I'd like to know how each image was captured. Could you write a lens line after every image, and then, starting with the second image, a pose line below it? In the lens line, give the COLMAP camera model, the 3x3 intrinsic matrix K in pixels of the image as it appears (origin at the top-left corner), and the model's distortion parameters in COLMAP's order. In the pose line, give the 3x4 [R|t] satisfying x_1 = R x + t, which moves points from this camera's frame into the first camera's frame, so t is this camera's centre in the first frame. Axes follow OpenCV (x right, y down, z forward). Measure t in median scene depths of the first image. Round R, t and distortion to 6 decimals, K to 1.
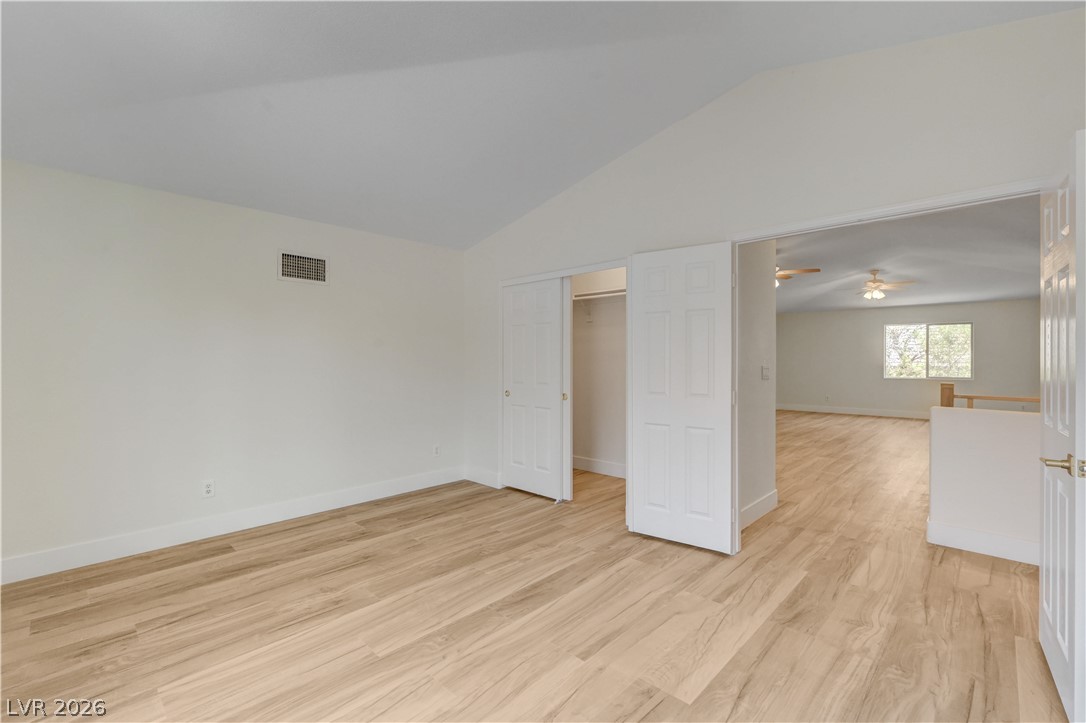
lens RADIAL K [[463.8, 0, 541.3], [0, 463.8, 360.9], [0, 0, 1]] dist [-0.001717, 0.000059]
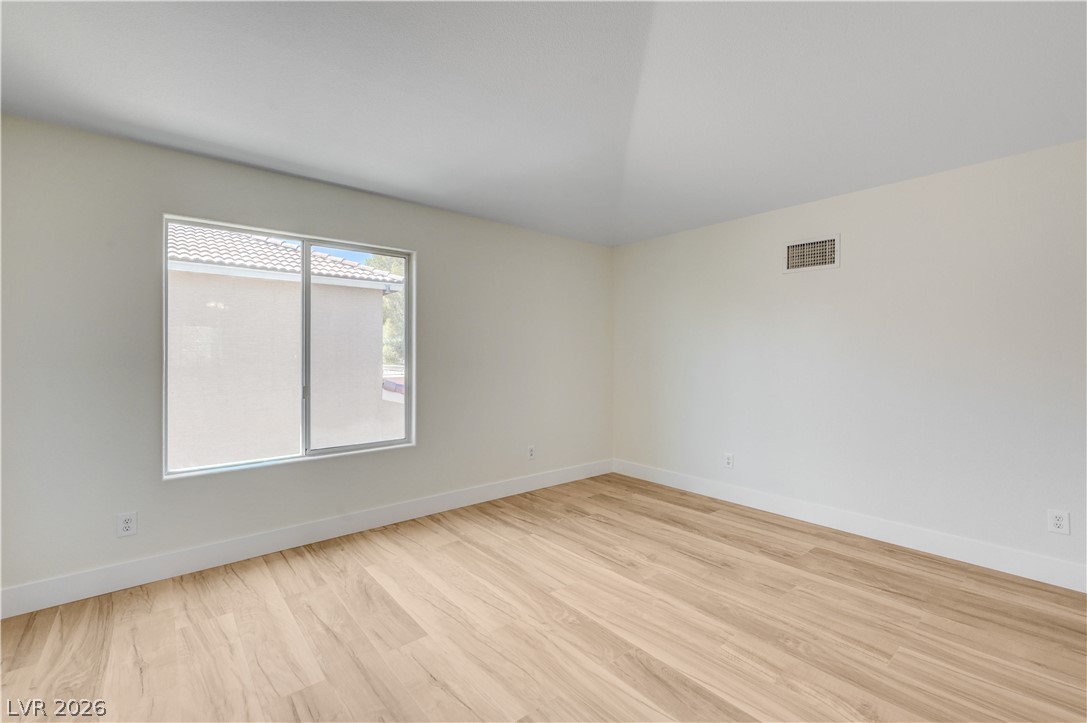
lens RADIAL K [[451.4, 0, 543.5], [0, 451.4, 352.8], [0, 0, 1]] dist [-0.000664, -0.000160]
pose [[-0.078415, 0.000141, -0.996921, 0.533566], [-0.005820, 0.999983, 0.000599, -0.002513], [0.996904, 0.005850, -0.078413, 0.669898]]
